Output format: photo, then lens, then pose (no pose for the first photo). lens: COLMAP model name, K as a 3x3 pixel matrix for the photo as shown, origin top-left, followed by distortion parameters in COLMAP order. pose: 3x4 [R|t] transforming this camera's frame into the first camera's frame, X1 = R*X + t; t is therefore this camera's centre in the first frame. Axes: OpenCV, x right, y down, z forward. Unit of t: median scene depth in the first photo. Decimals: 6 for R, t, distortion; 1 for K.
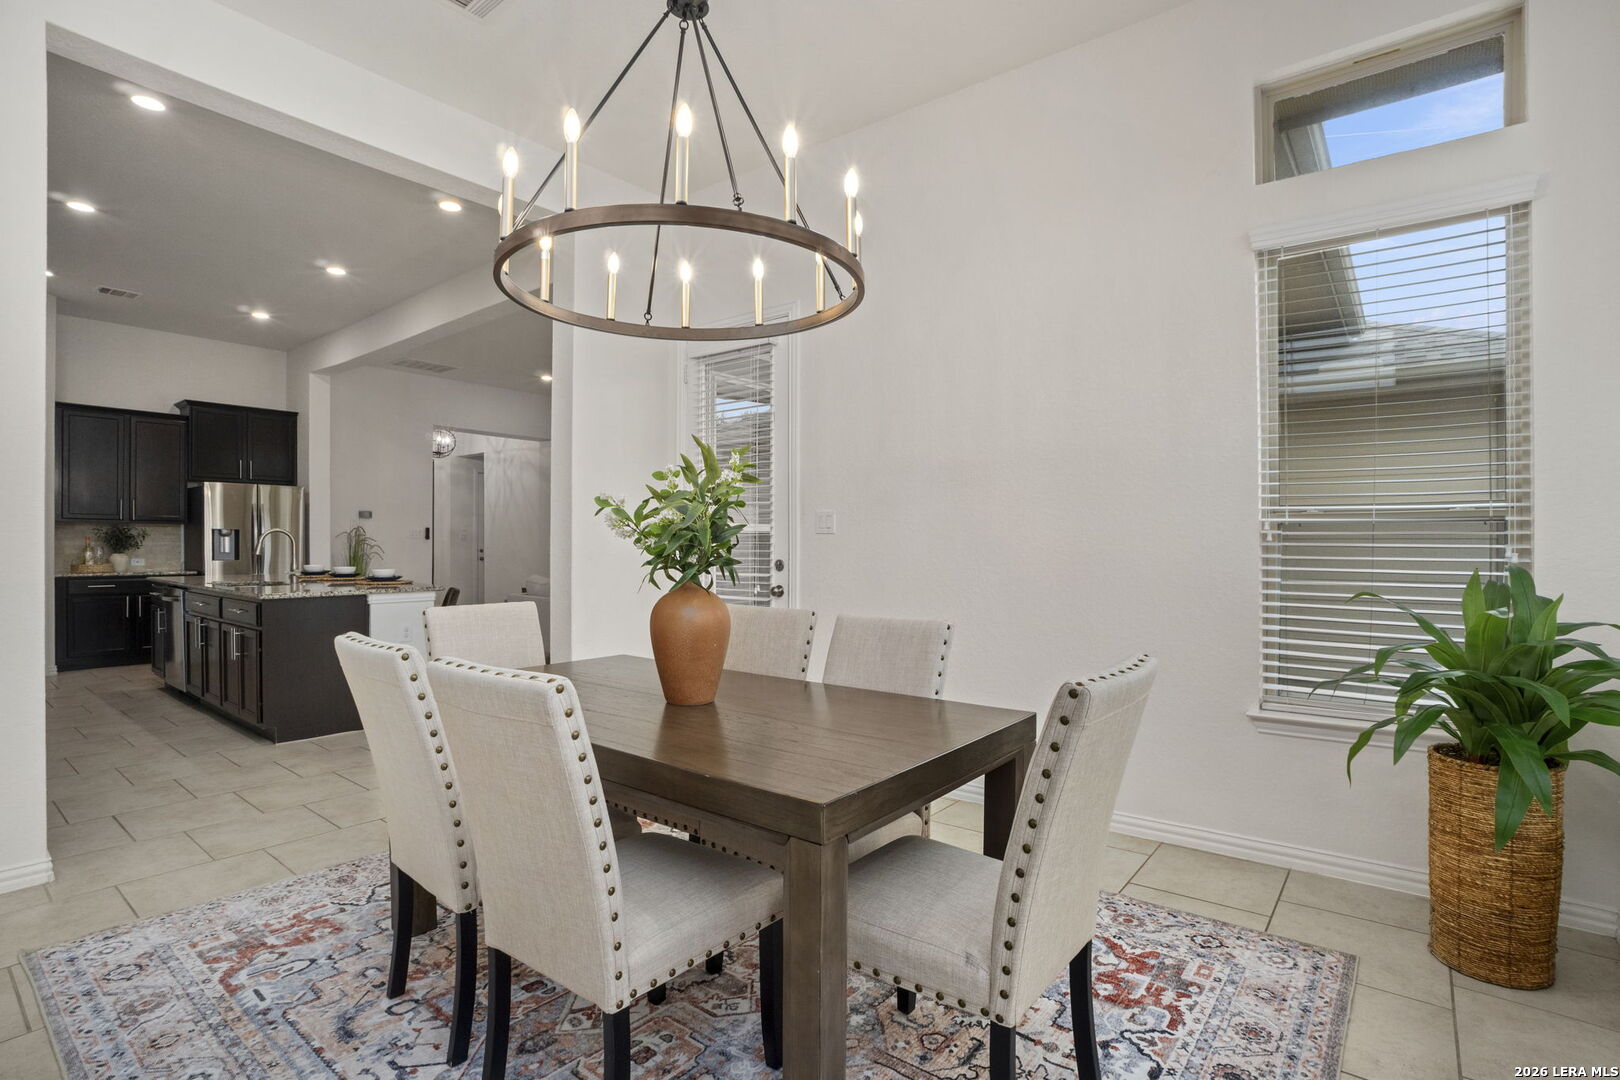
lens RADIAL K [[831.1, 0, 809.6], [0, 831.1, 551.0], [0, 0, 1]] dist [-0.017077, 0.000850]
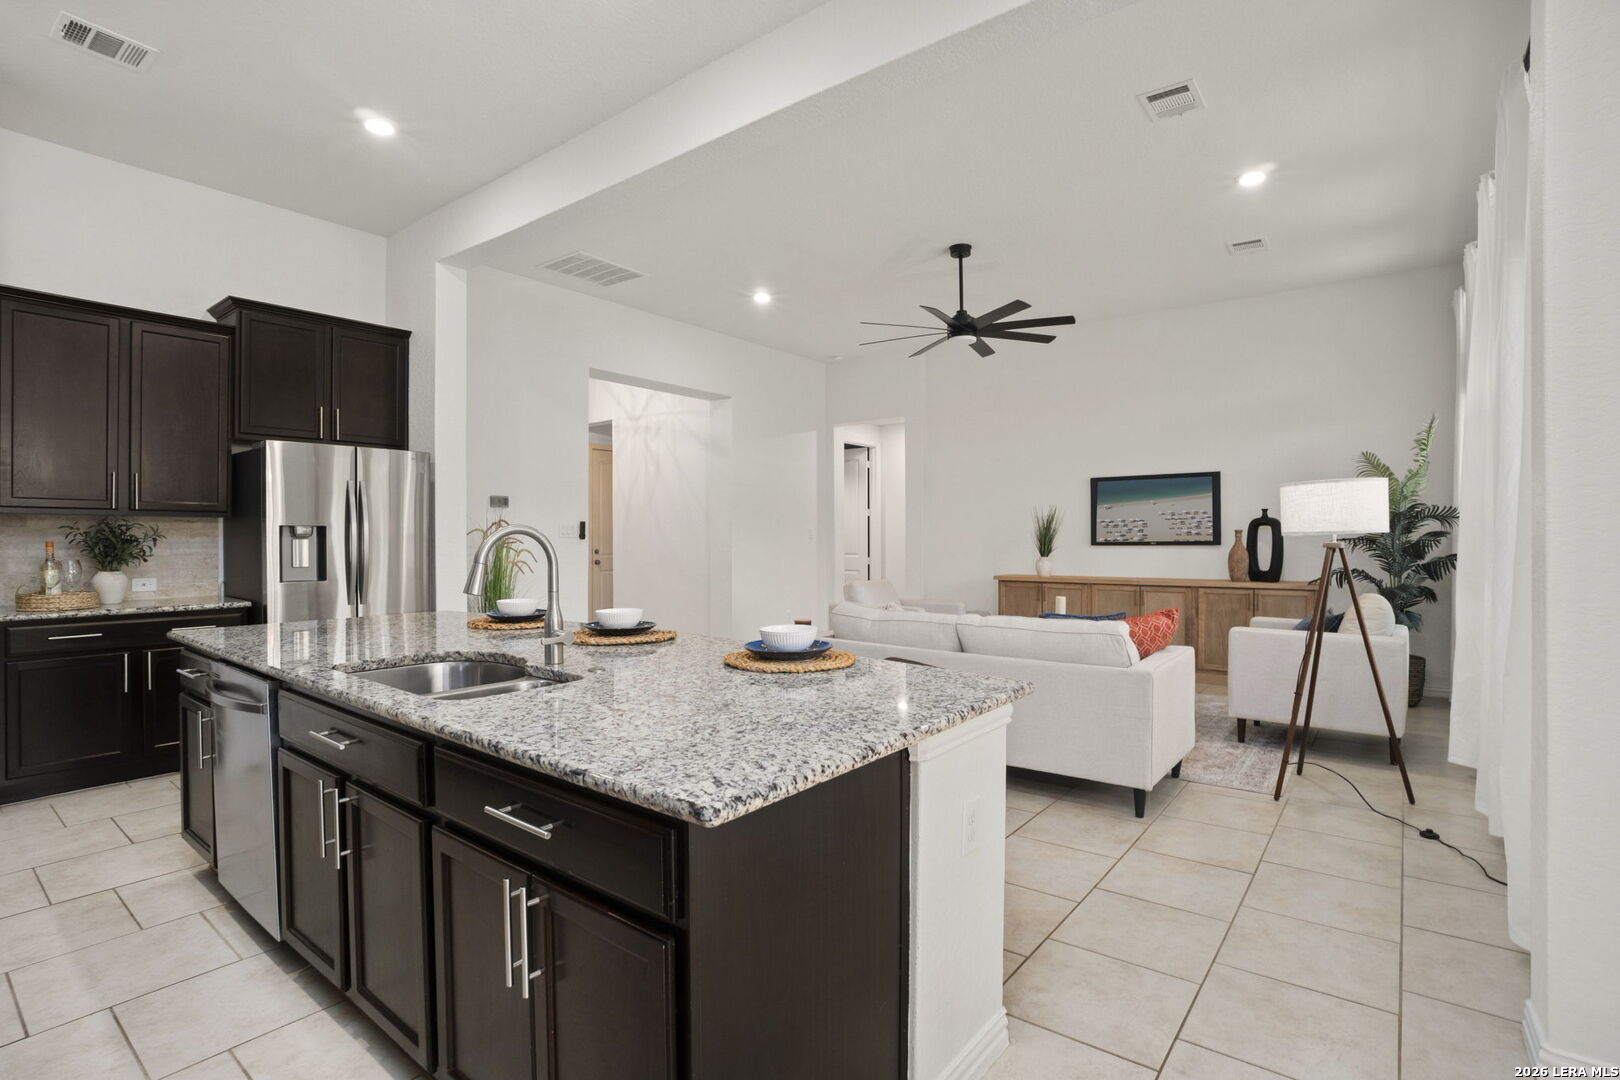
lens RADIAL K [[784.7, 0, 810.0], [0, 784.7, 540.0], [0, 0, 1]] dist [-0.054055, 0.015390]
pose [[0.999130, -0.005588, 0.041338, -0.405071], [0.005737, 0.999977, -0.003500, -0.013414], [-0.041318, 0.003735, 0.999139, 0.488147]]
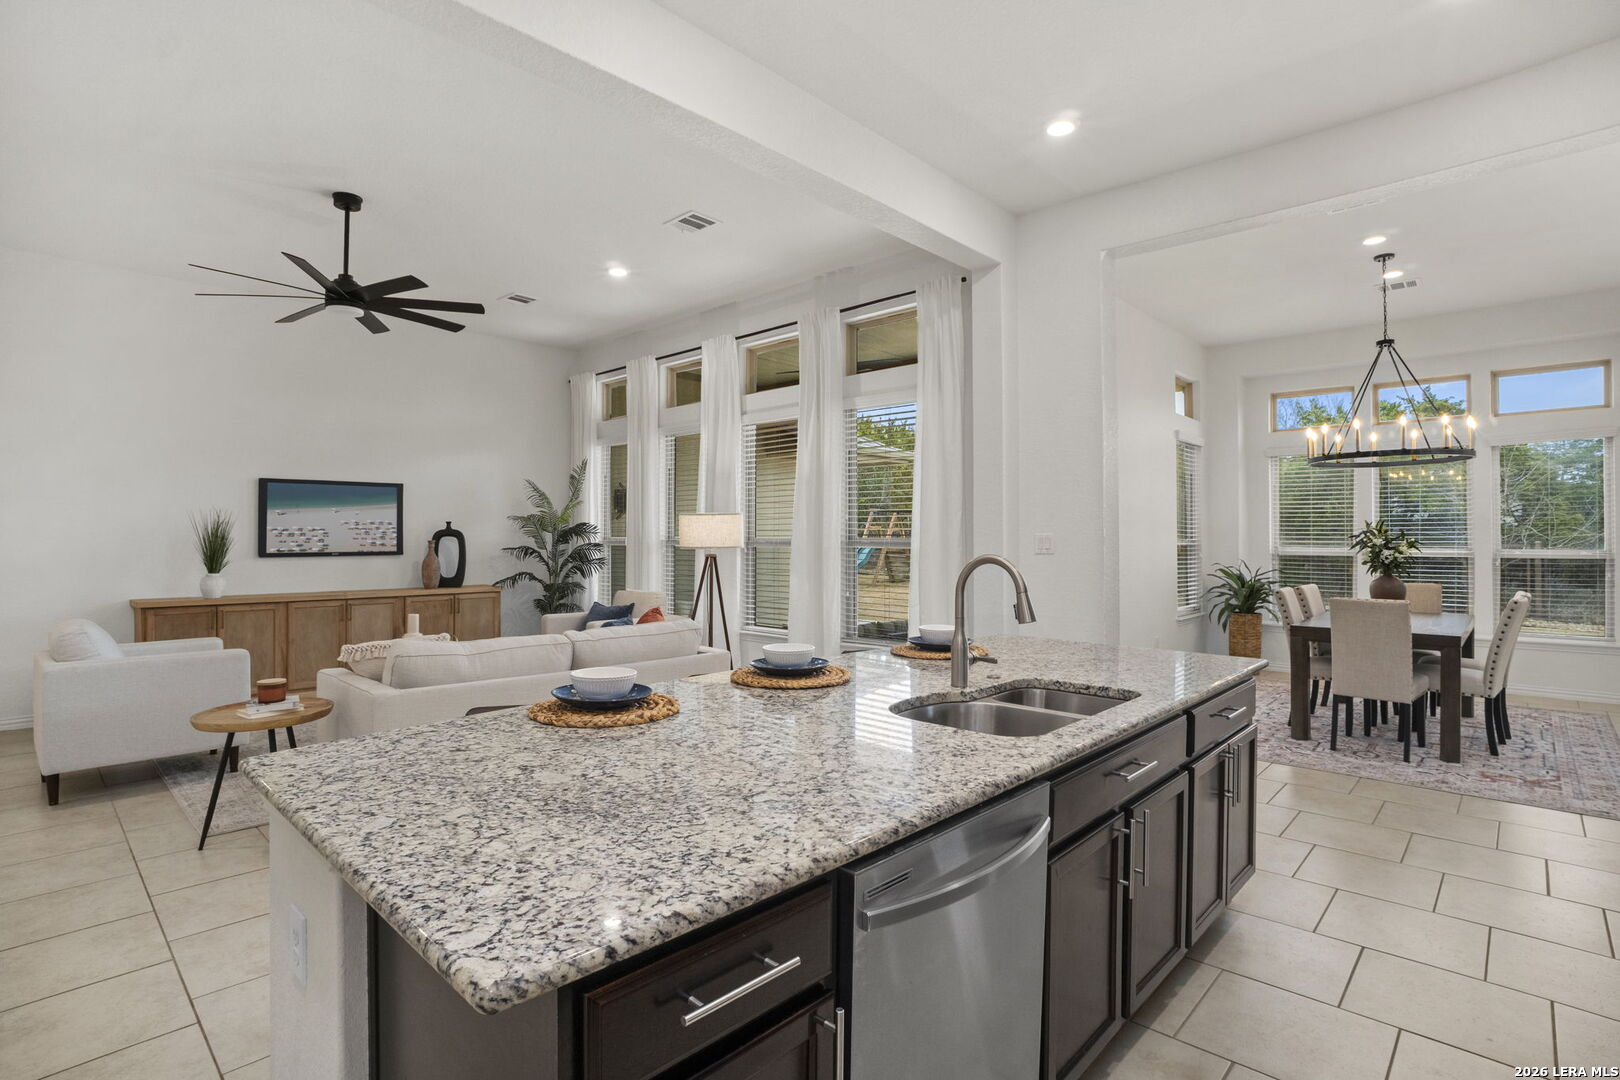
lens RADIAL K [[784.7, 0, 810.0], [0, 784.7, 540.0], [0, 0, 1]] dist [-0.054055, 0.015390]
pose [[0.061196, -0.001585, 0.998124, -0.780428], [0.005269, 0.999985, 0.001265, -0.024291], [-0.998112, 0.005182, 0.061204, 0.799628]]
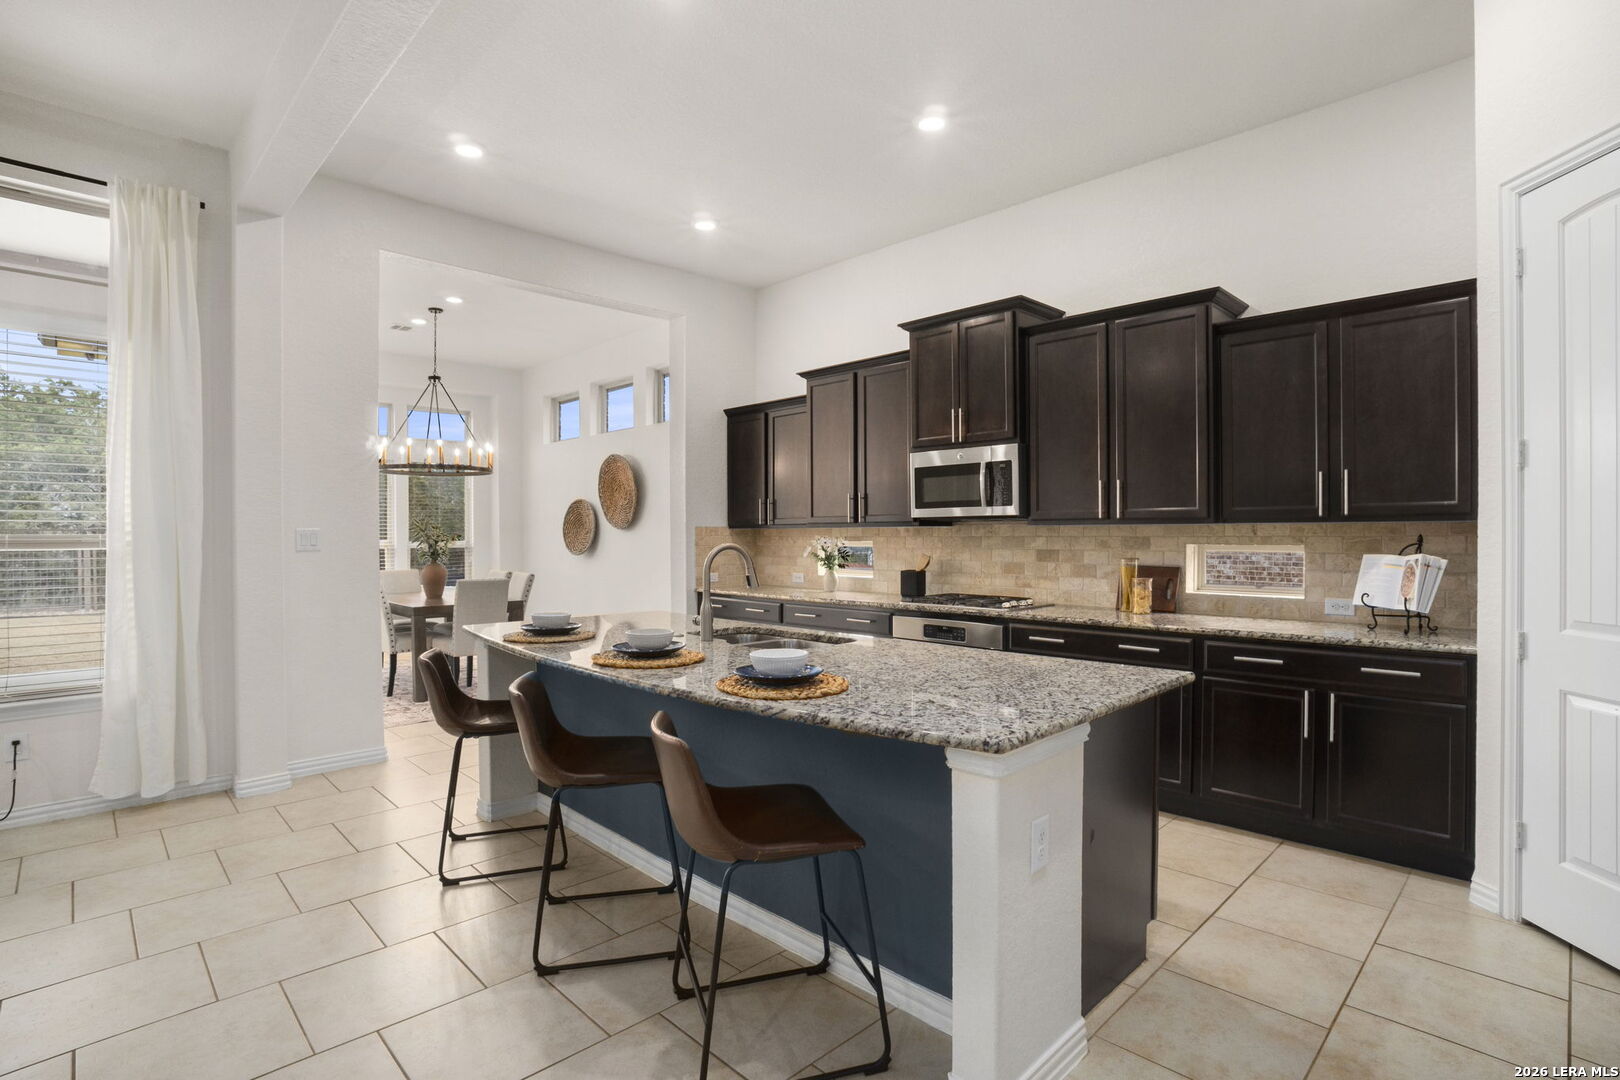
lens RADIAL K [[784.7, 0, 810.0], [0, 784.7, 540.0], [0, 0, 1]] dist [-0.054055, 0.015390]
pose [[-0.995958, -0.001357, 0.089811, -0.569786], [0.000060, 0.999875, 0.015780, -0.028024], [-0.089821, 0.015721, -0.995834, 1.162088]]
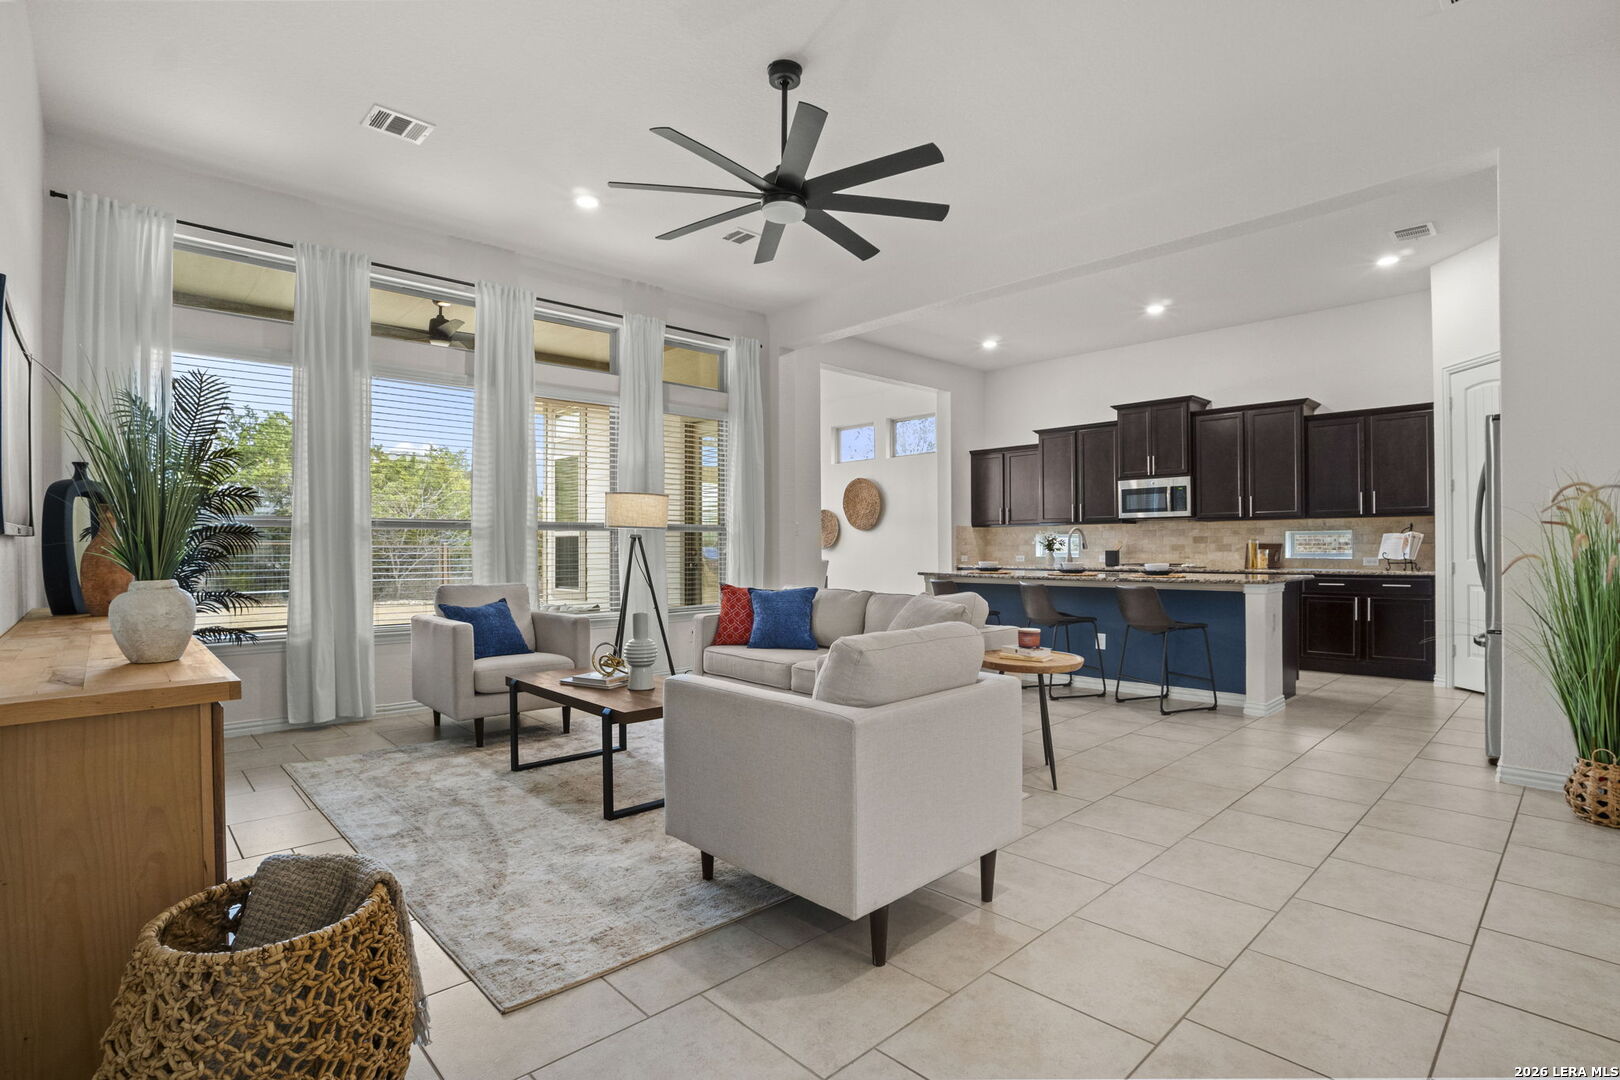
lens RADIAL K [[780.4, 0, 814.0], [0, 780.4, 544.8], [0, 0, 1]] dist [-0.054092, 0.016311]
pose [[-0.994005, 0.001435, 0.109321, -0.305265], [0.001892, 0.999990, 0.004077, -0.005702], [-0.109314, 0.004259, -0.993998, 1.613801]]
